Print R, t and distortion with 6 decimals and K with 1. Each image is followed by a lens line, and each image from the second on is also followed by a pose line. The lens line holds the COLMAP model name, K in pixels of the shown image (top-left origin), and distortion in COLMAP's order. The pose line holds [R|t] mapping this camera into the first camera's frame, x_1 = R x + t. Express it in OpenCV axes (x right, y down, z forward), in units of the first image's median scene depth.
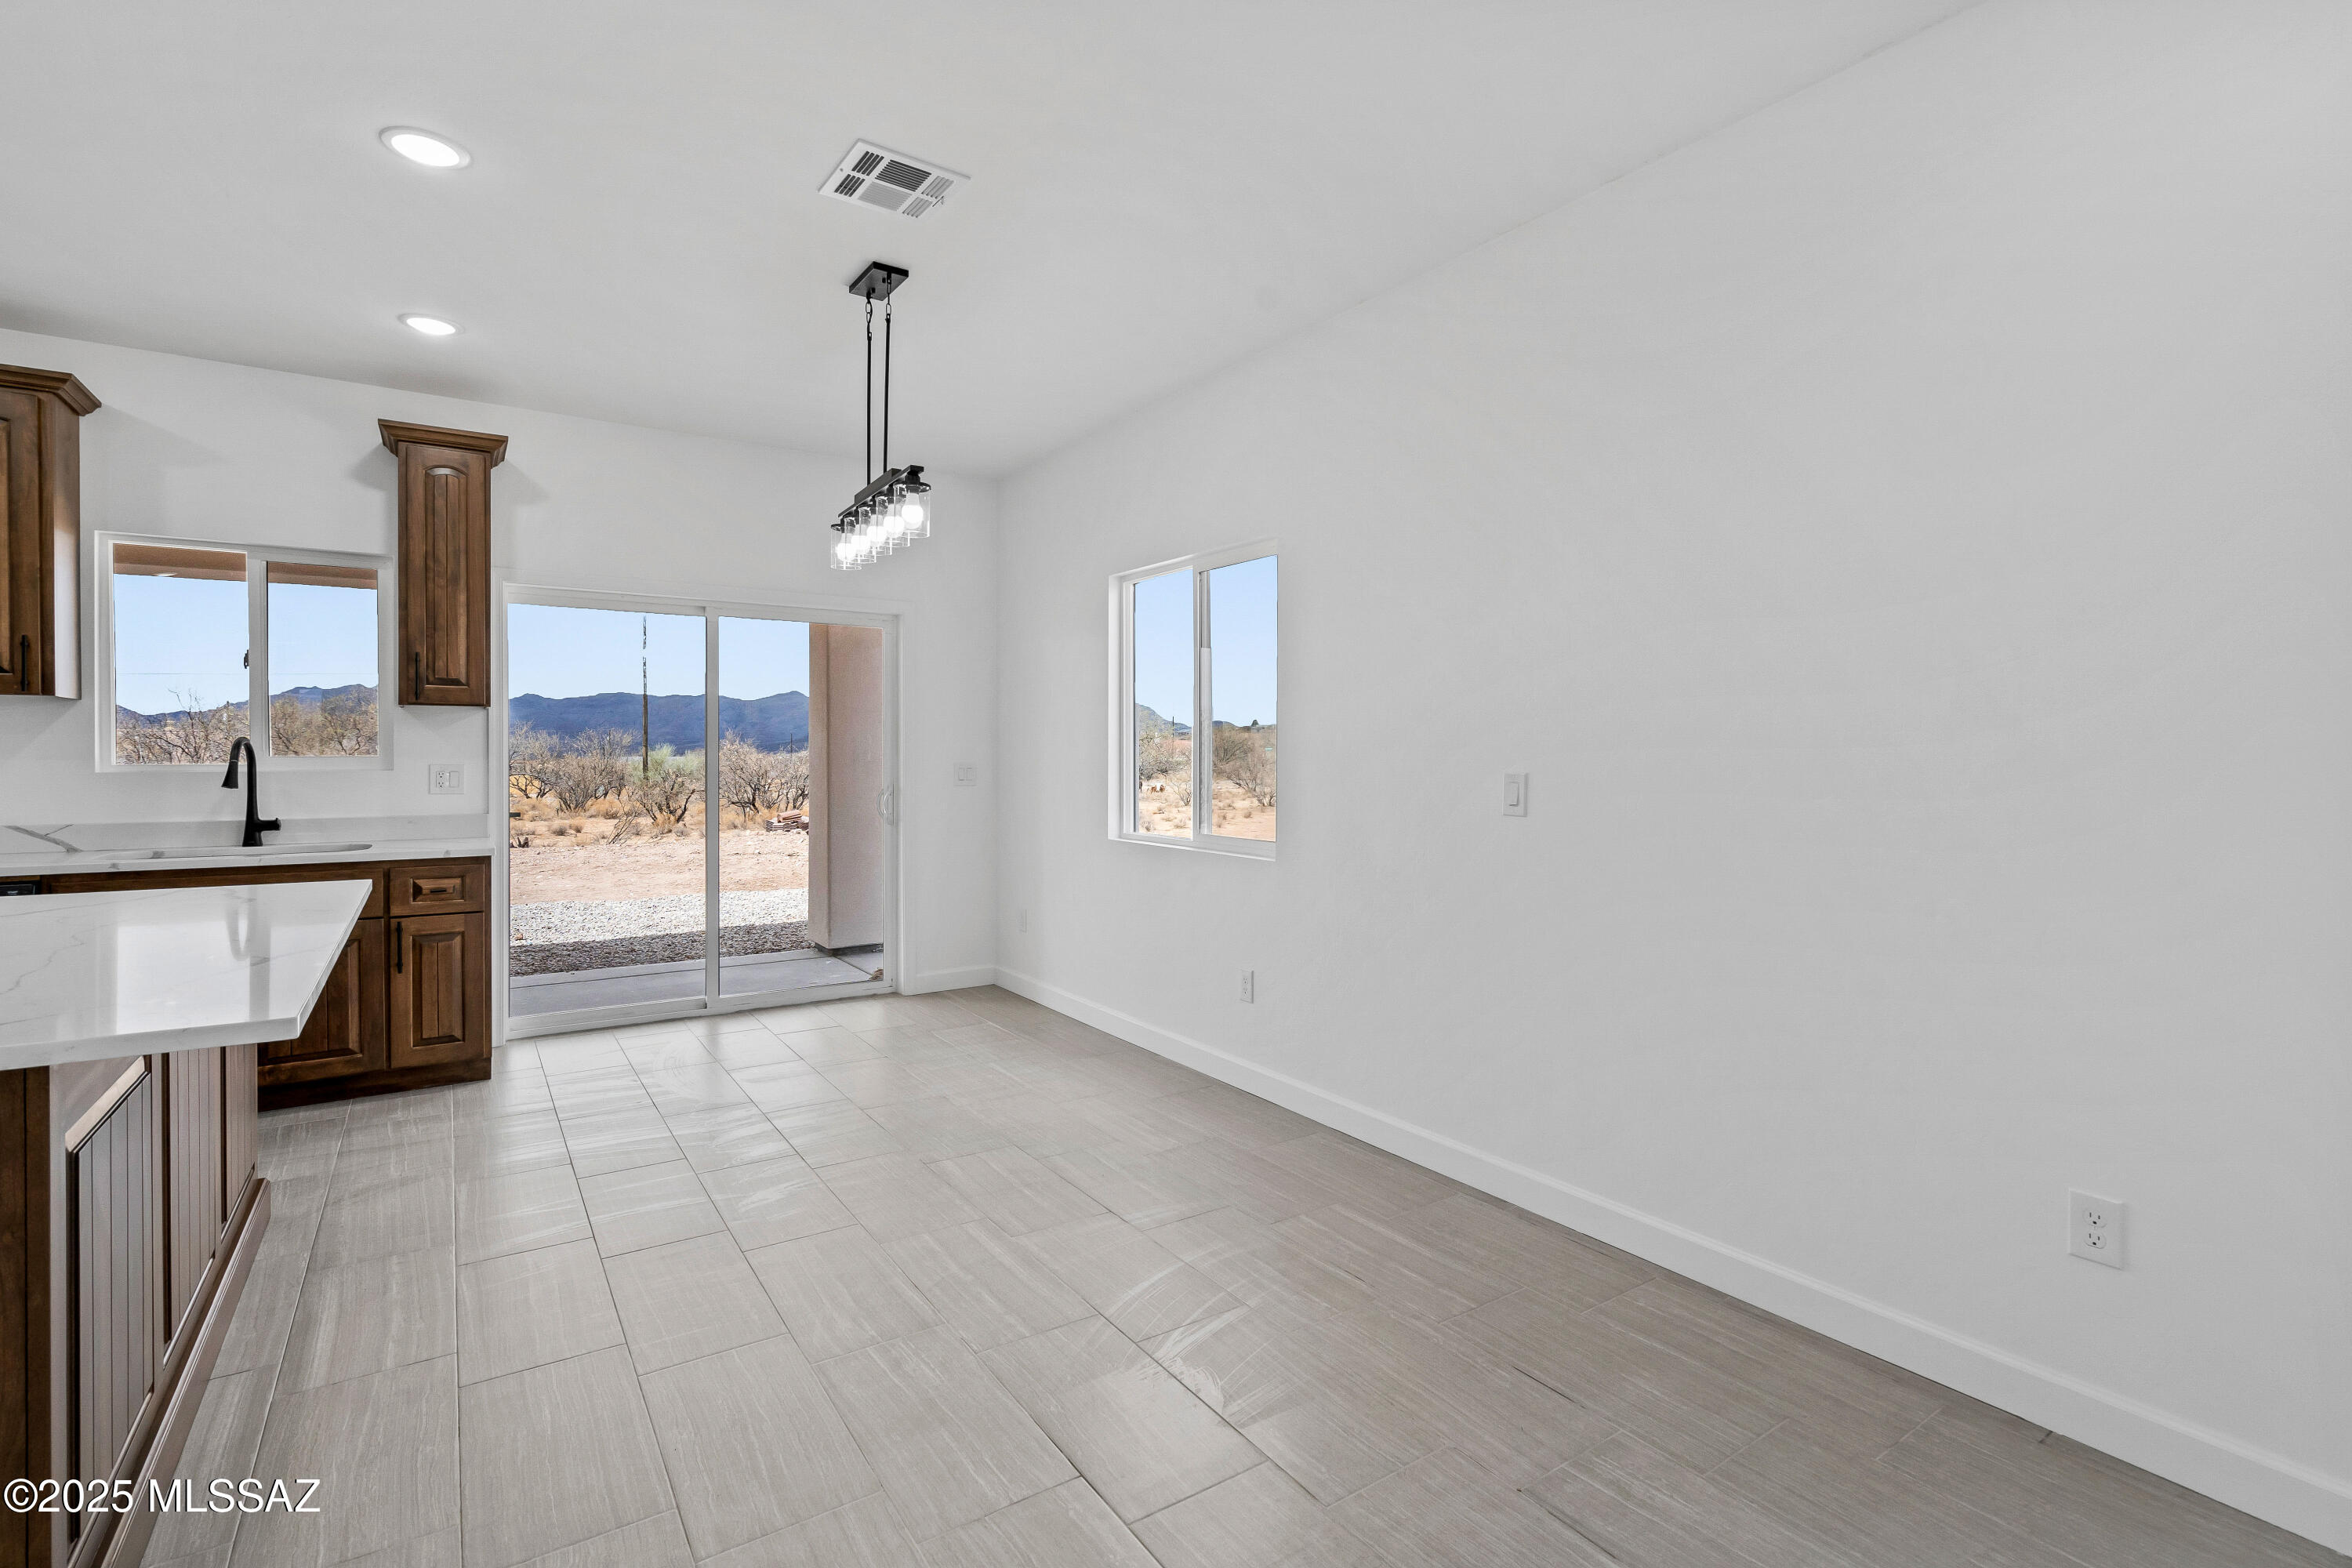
lens RADIAL K [[1073.0, 0, 1174.1], [0, 1073.0, 768.7], [0, 0, 1]] dist [-0.004716, 0.002446]
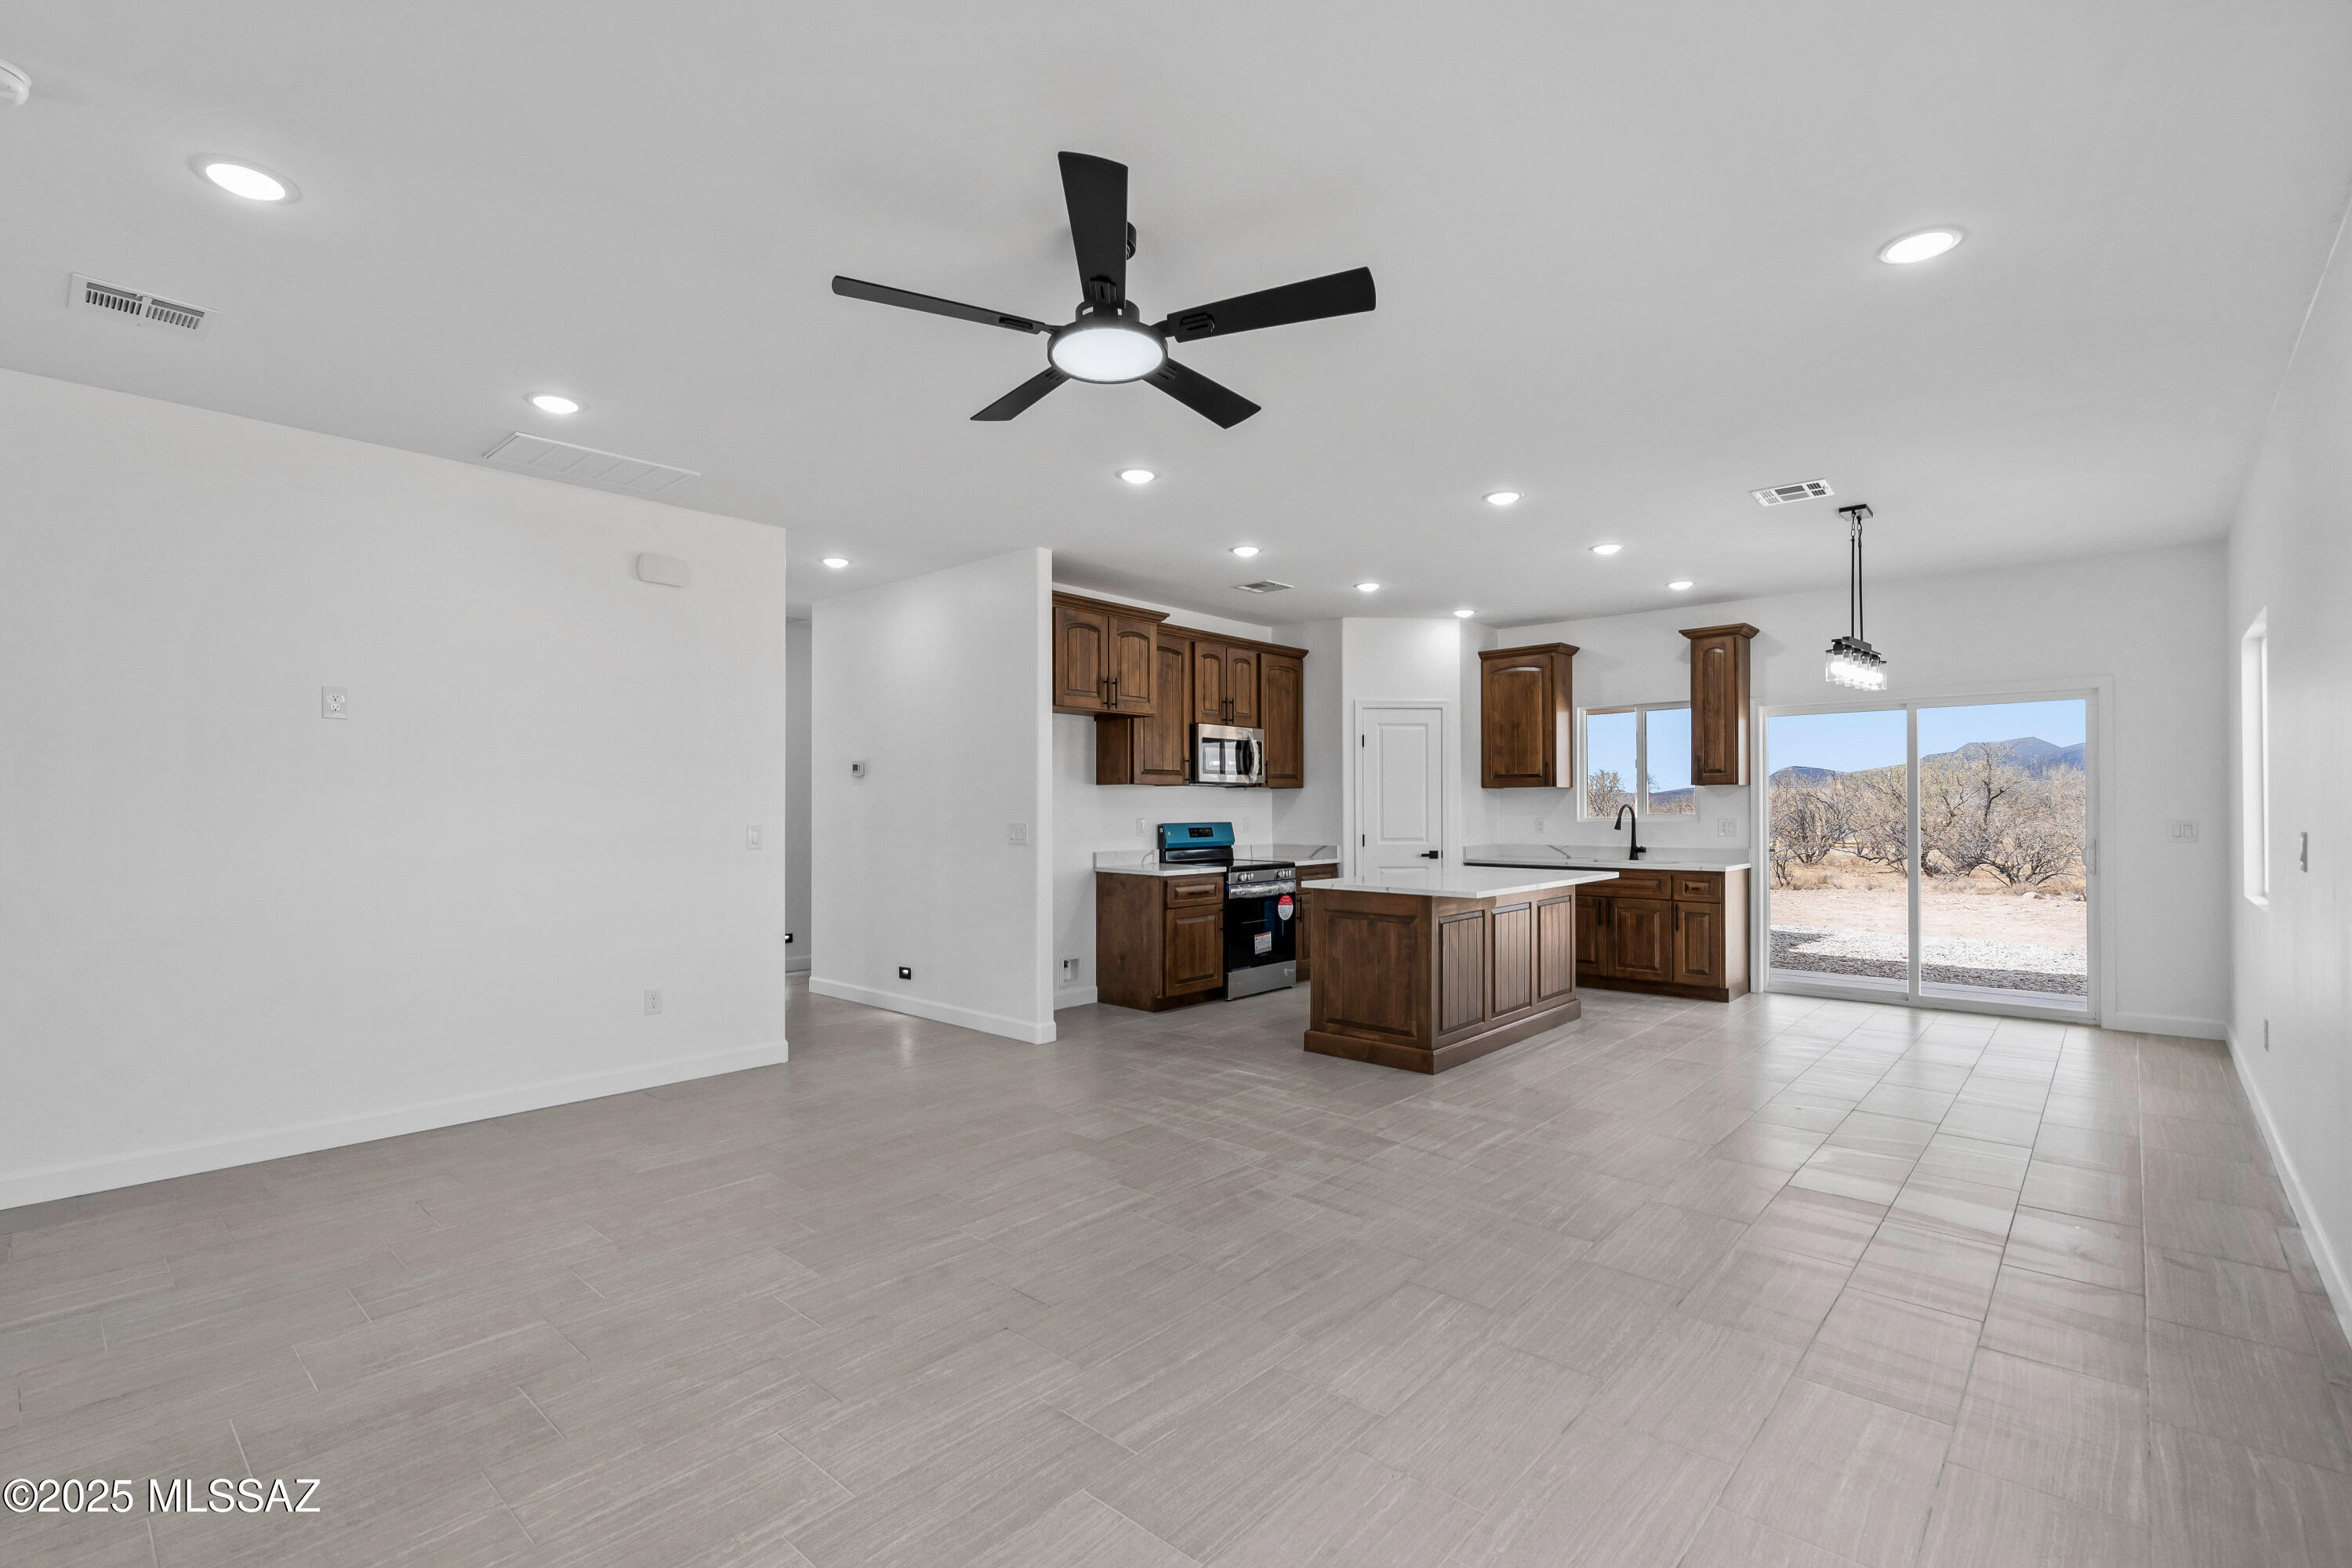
lens RADIAL K [[1073.0, 0, 1159.6], [0, 1073.0, 799.6], [0, 0, 1]] dist [-0.004716, 0.002446]
pose [[0.236012, -0.010216, -0.971696, 0.850792], [-0.007077, 0.999900, -0.012231, -0.007887], [0.971724, 0.009763, 0.235917, -0.303356]]
